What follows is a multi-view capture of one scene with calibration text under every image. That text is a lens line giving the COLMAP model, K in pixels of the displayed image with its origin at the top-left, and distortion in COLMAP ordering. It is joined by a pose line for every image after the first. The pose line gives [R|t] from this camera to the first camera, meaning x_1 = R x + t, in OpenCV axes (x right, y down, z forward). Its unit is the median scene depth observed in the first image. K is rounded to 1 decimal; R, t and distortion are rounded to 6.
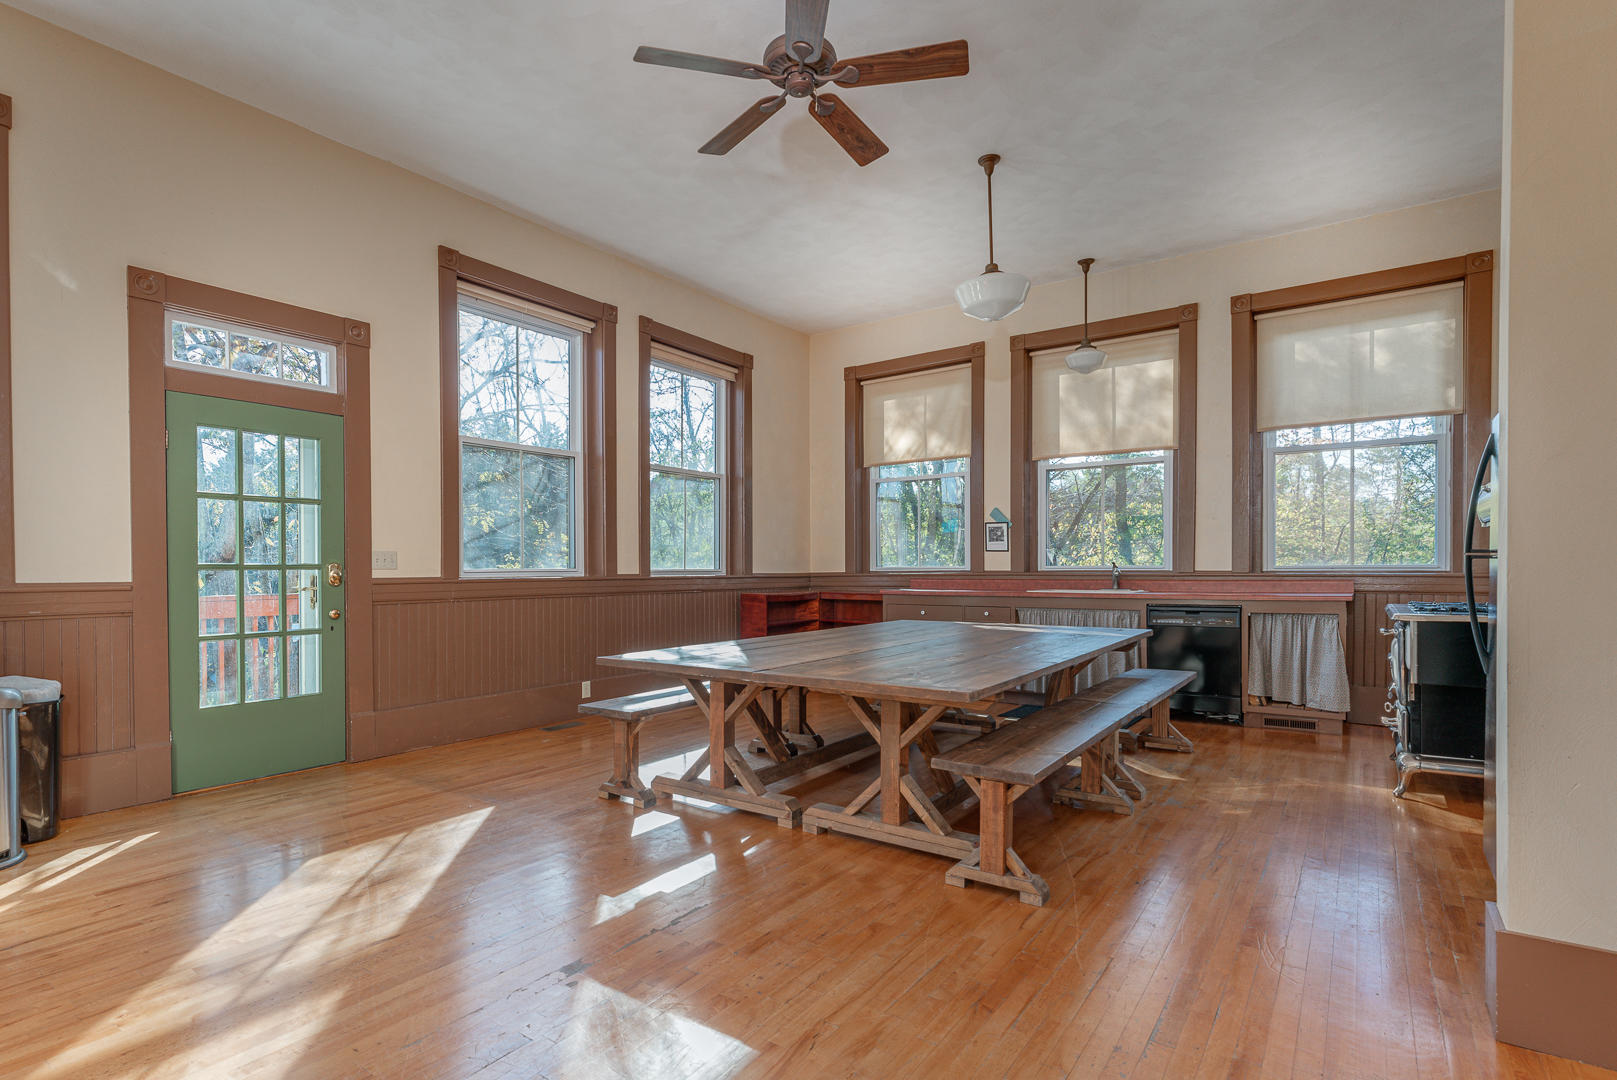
lens RADIAL K [[821.0, 0, 754.7], [0, 821.0, 565.6], [0, 0, 1]] dist [0.002611, 0.000749]
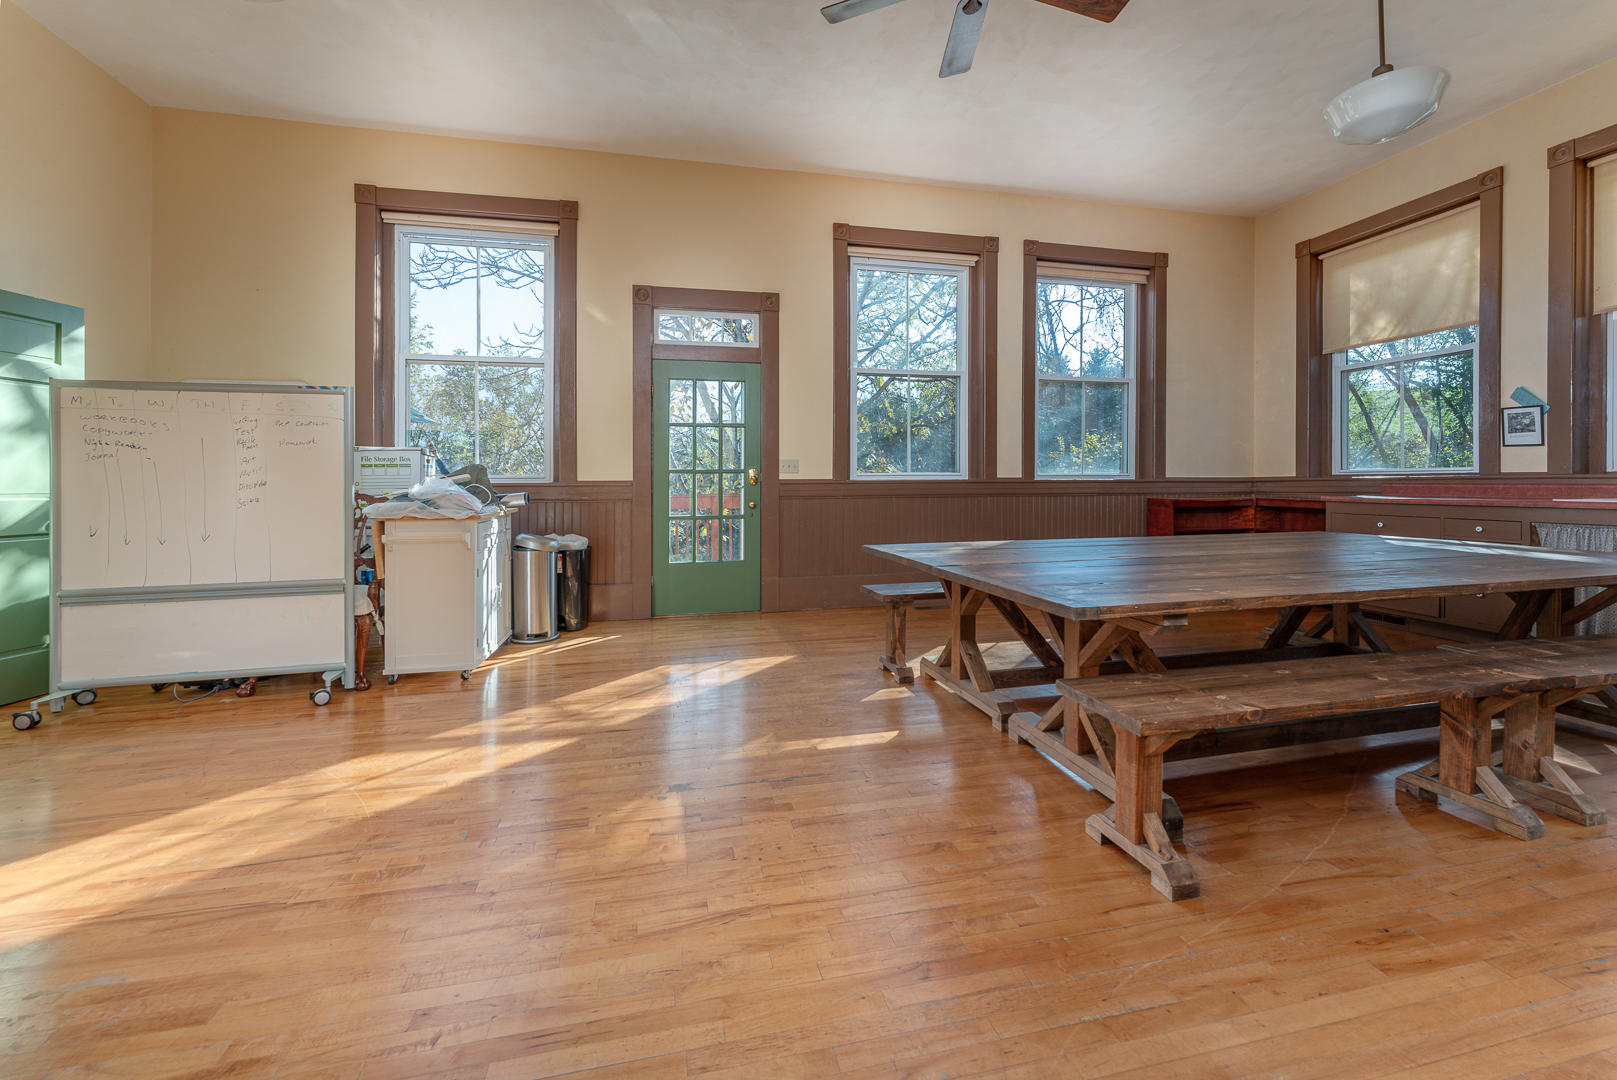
lens RADIAL K [[668.9, 0, 790.8], [0, 668.9, 477.9], [0, 0, 1]] dist [0.000759, 0.000349]
pose [[0.758839, -0.001694, -0.651276, 0.224339], [0.003830, 0.999991, 0.001860, 0.008752], [0.651267, -0.003906, 0.758838, 0.137533]]
